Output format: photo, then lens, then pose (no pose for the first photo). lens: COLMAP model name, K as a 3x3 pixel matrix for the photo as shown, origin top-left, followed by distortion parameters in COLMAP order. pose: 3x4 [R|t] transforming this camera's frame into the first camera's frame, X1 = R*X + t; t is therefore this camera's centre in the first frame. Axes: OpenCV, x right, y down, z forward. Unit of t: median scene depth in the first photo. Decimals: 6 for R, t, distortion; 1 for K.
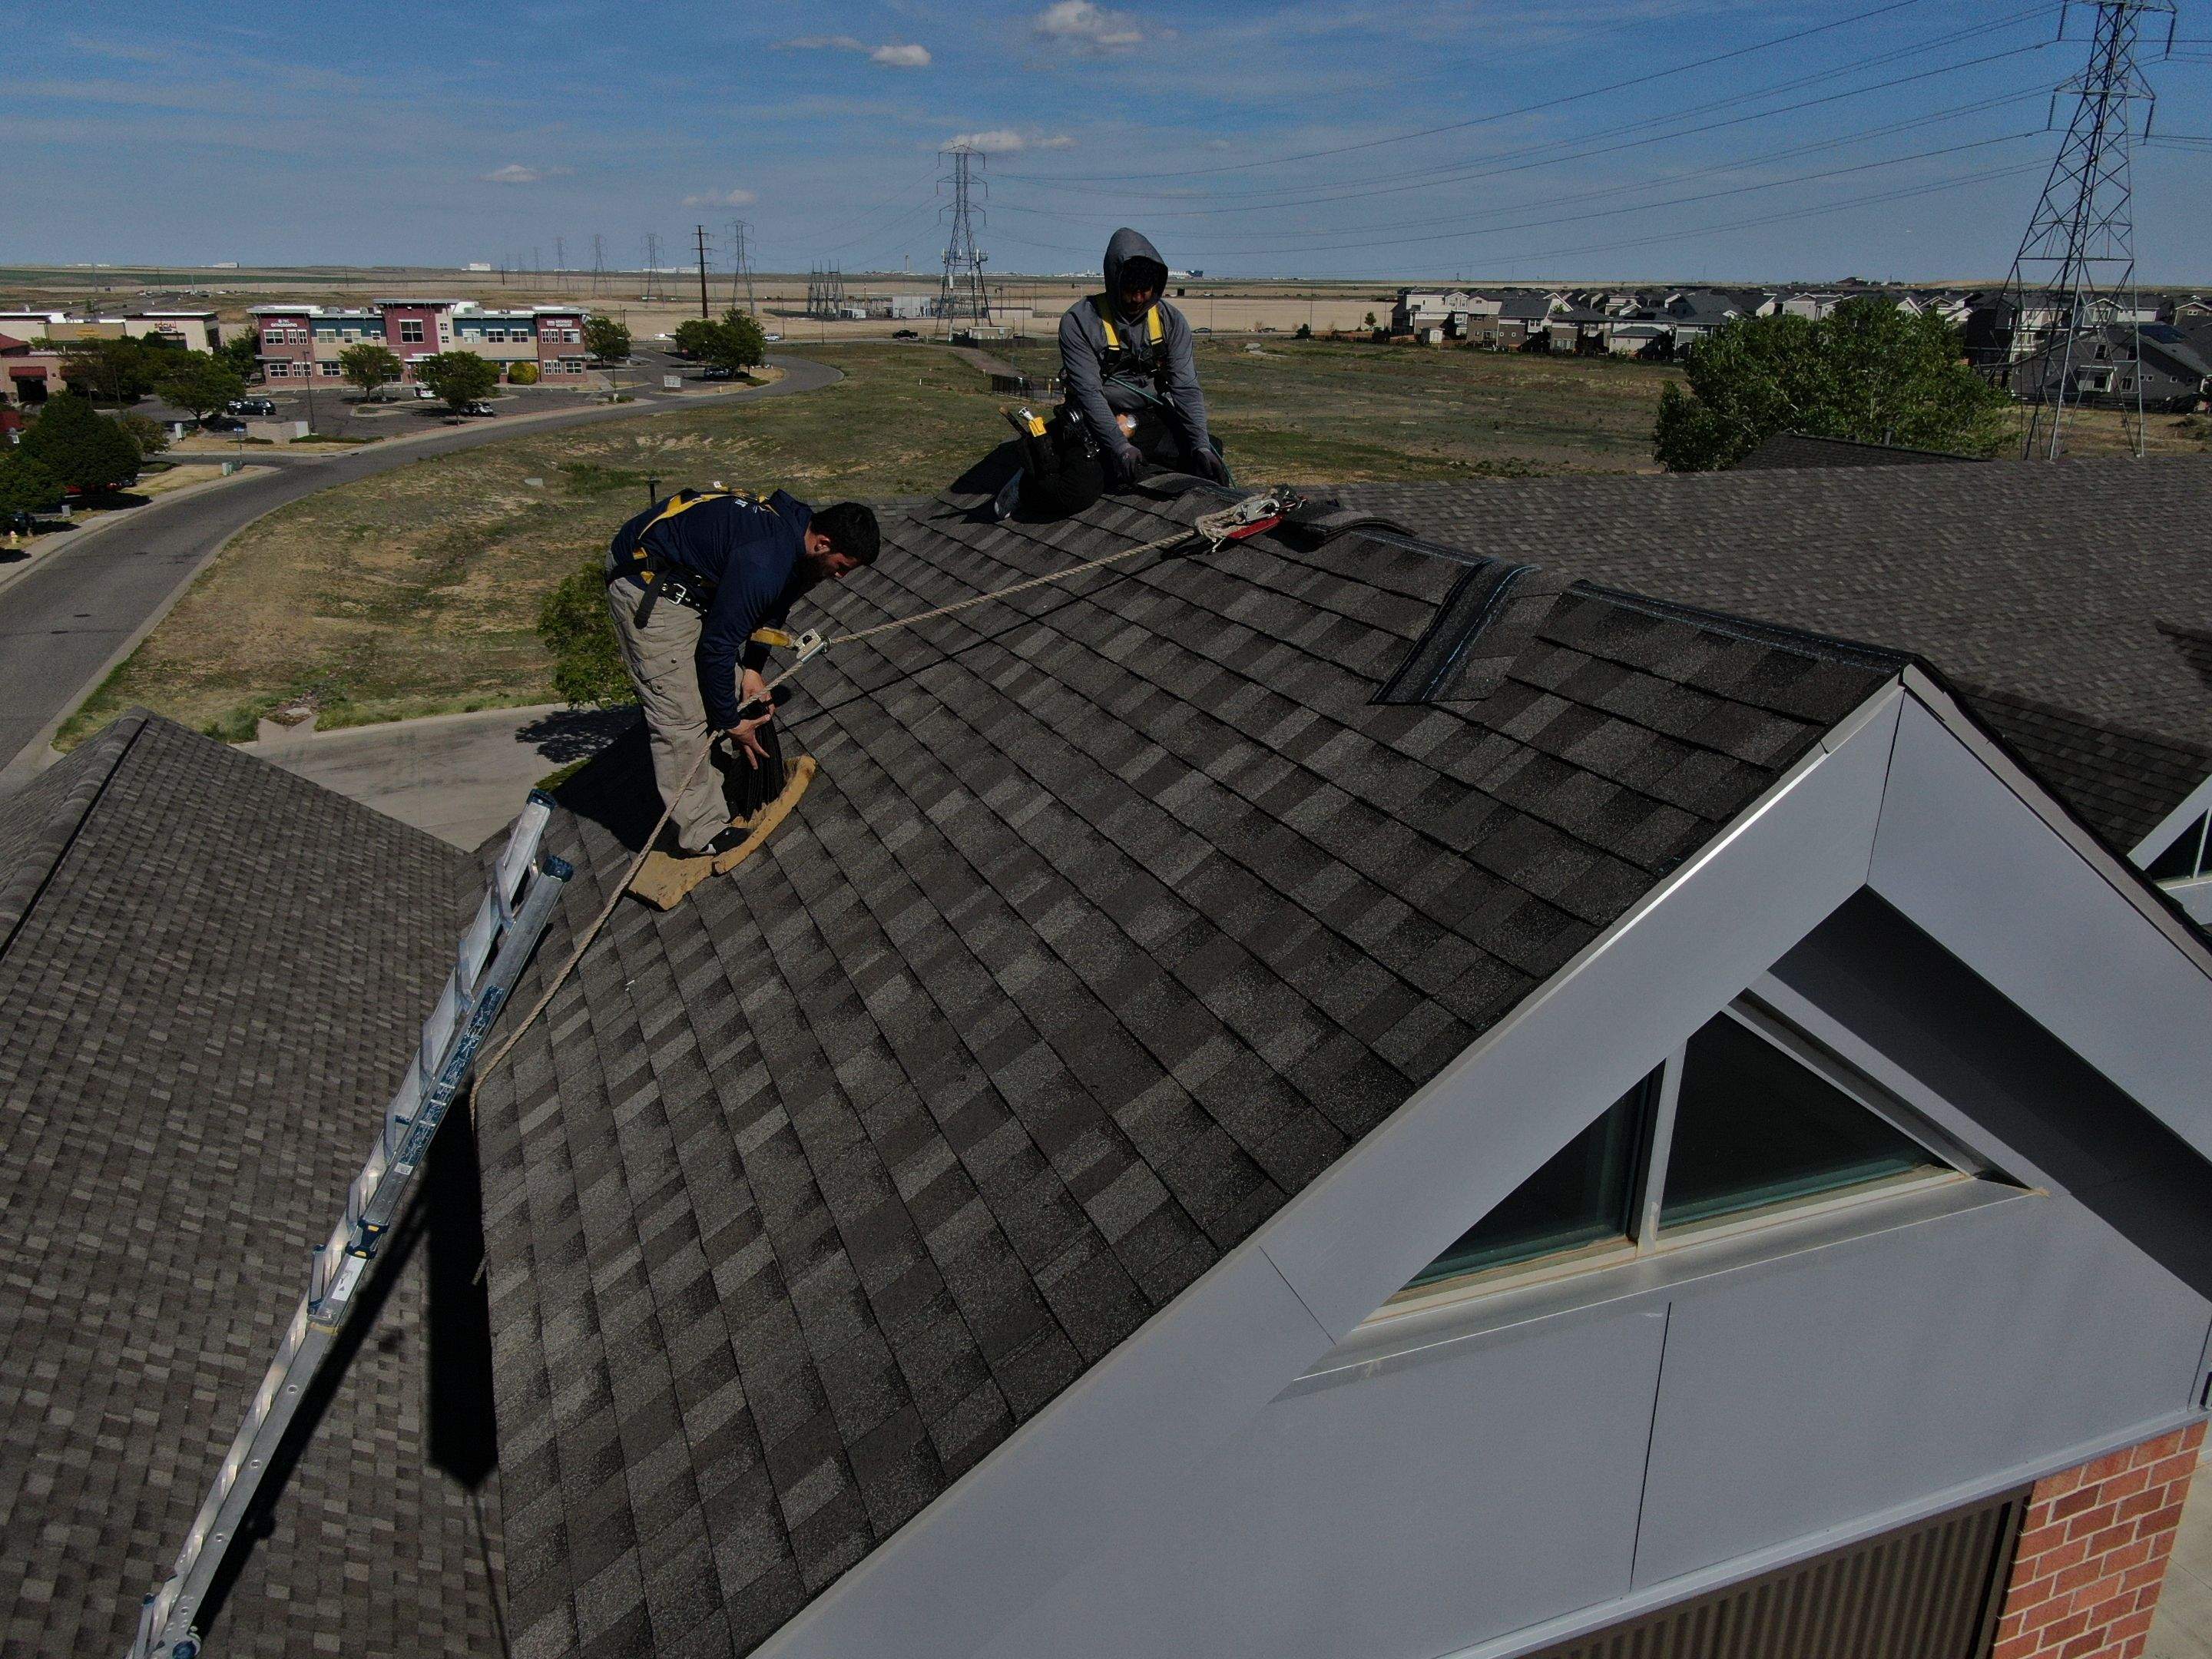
lens RADIAL K [[1628.7, 0, 1106.0], [0, 1628.7, 829.5], [0, 0, 1]] dist [-0.016571, 0.004217]
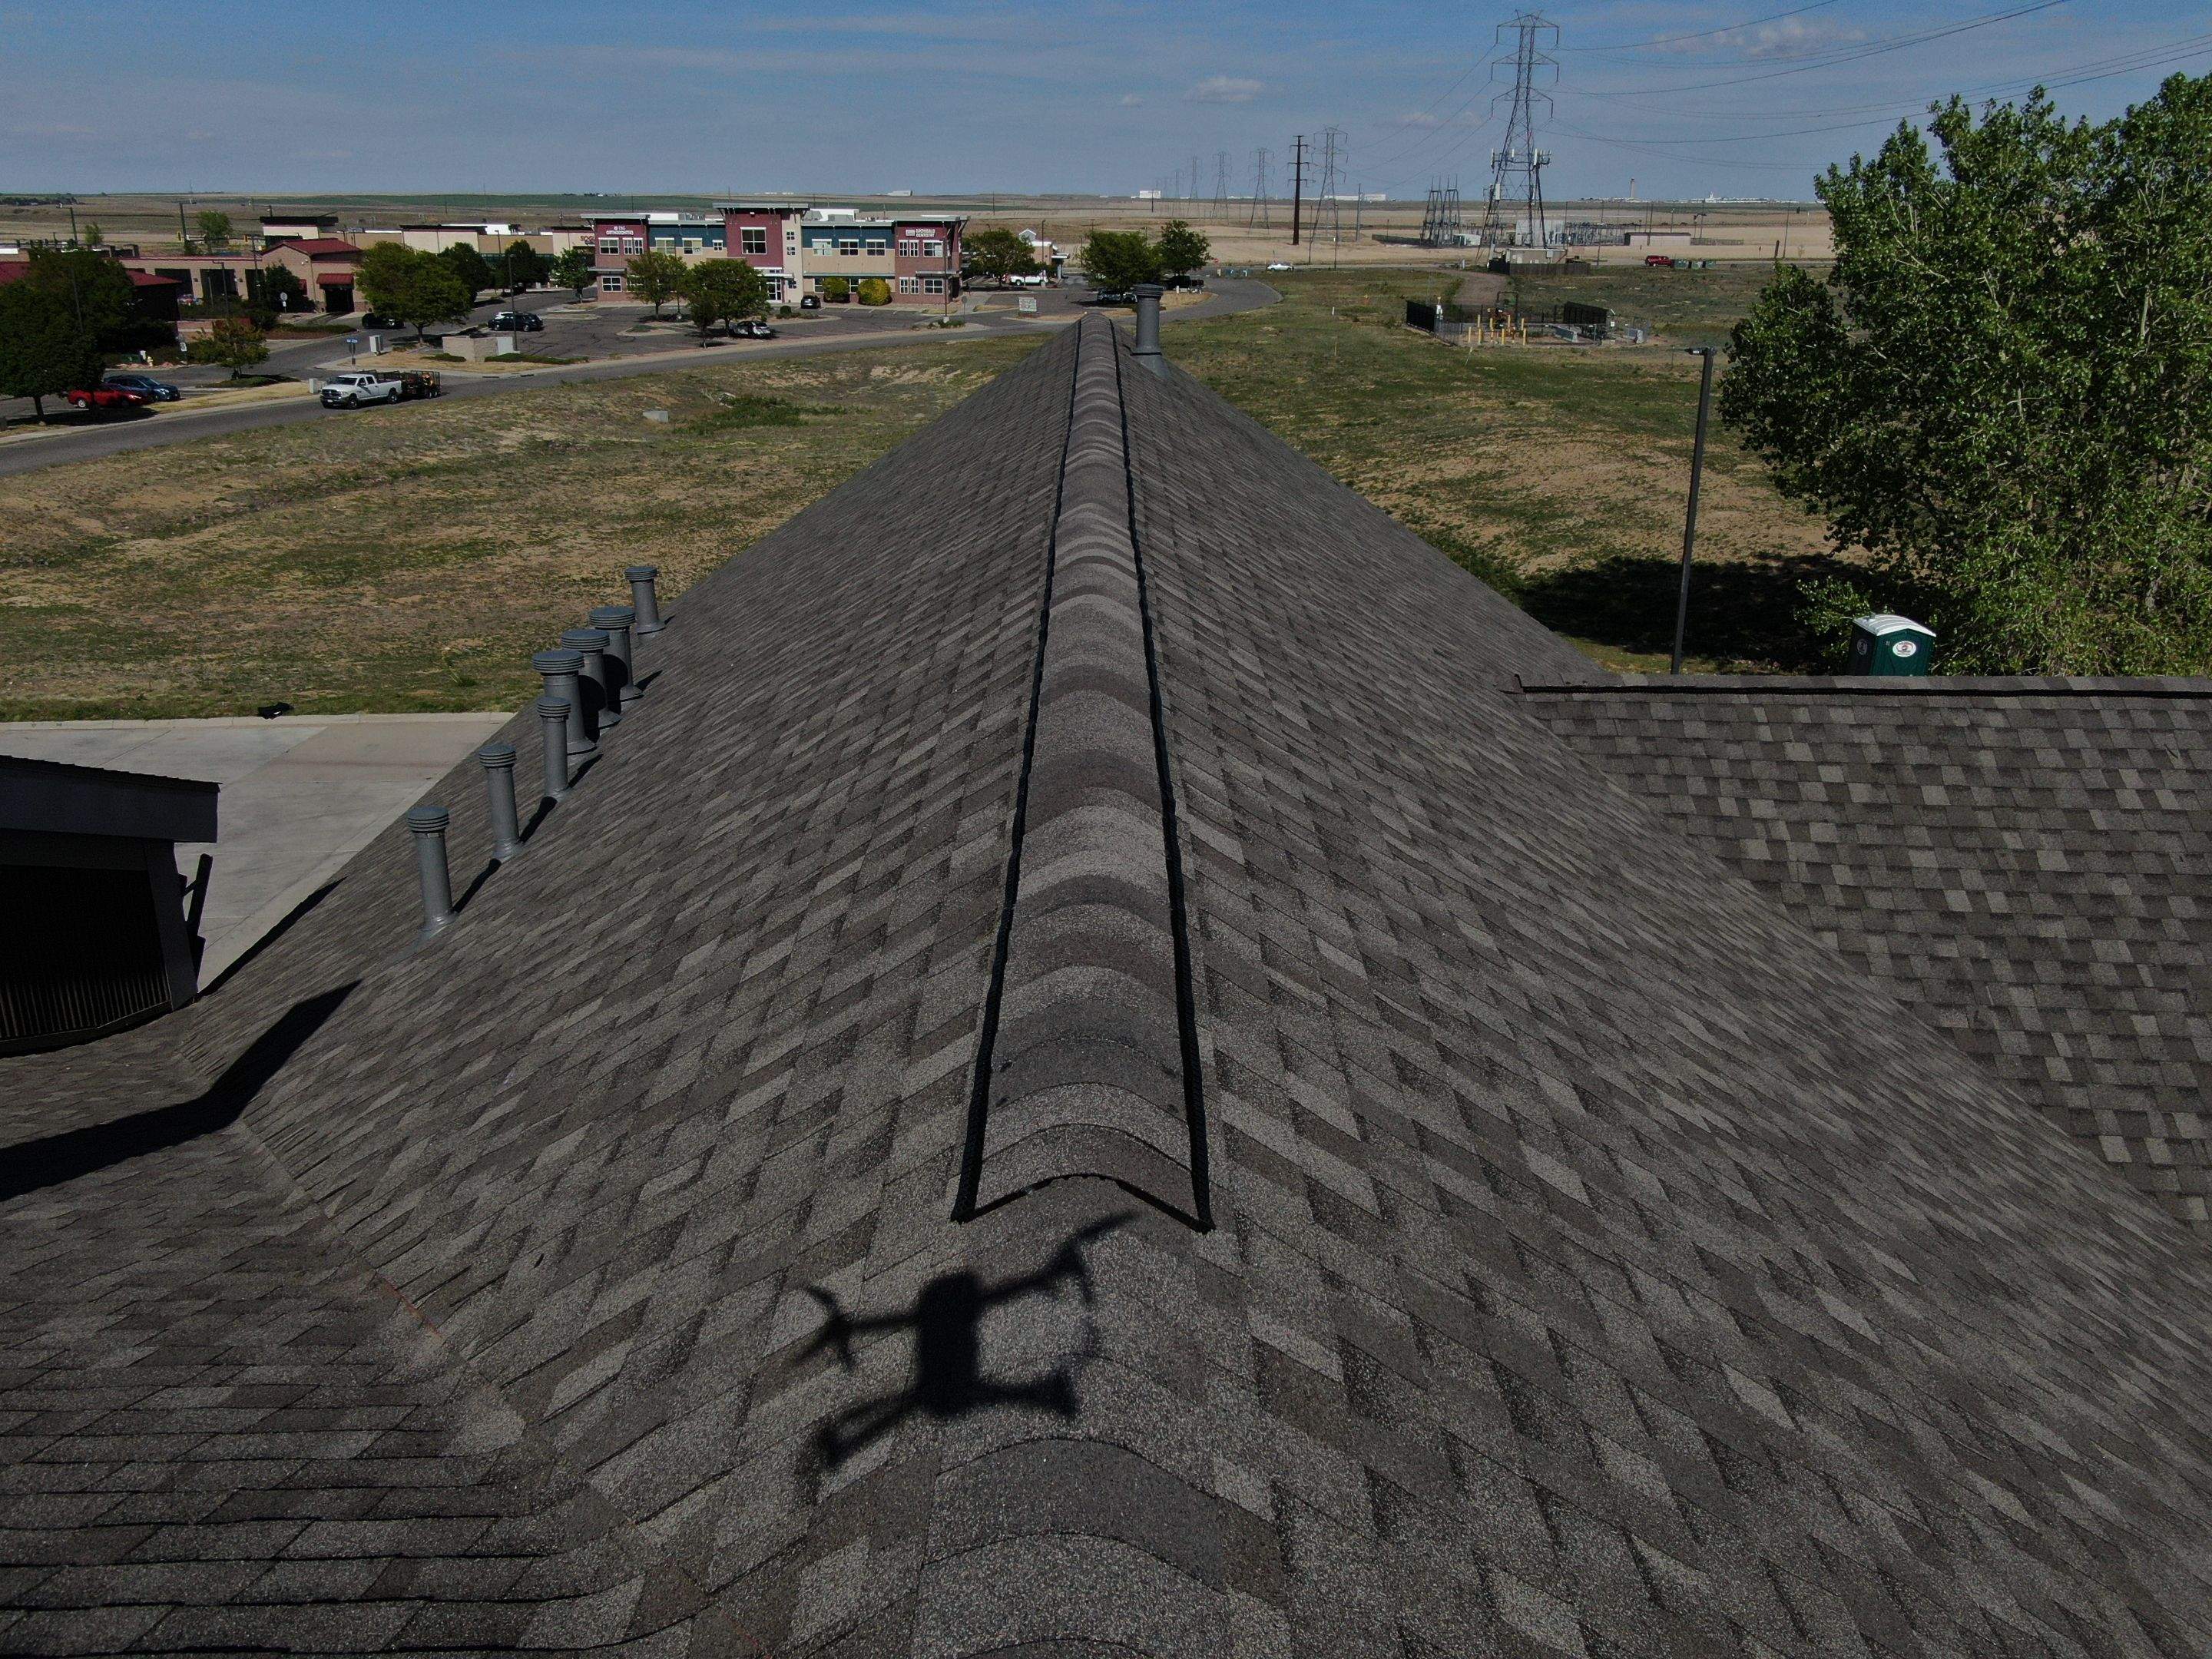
lens RADIAL K [[1877.9, 0, 1107.7], [0, 1877.9, 839.1], [0, 0, 1]] dist [-0.006353, 0.008180]
pose [[0.928517, 0.114124, -0.353316, 0.133846], [-0.115161, 0.993181, 0.018163, -0.032022], [0.352979, 0.023824, 0.935328, 0.143701]]
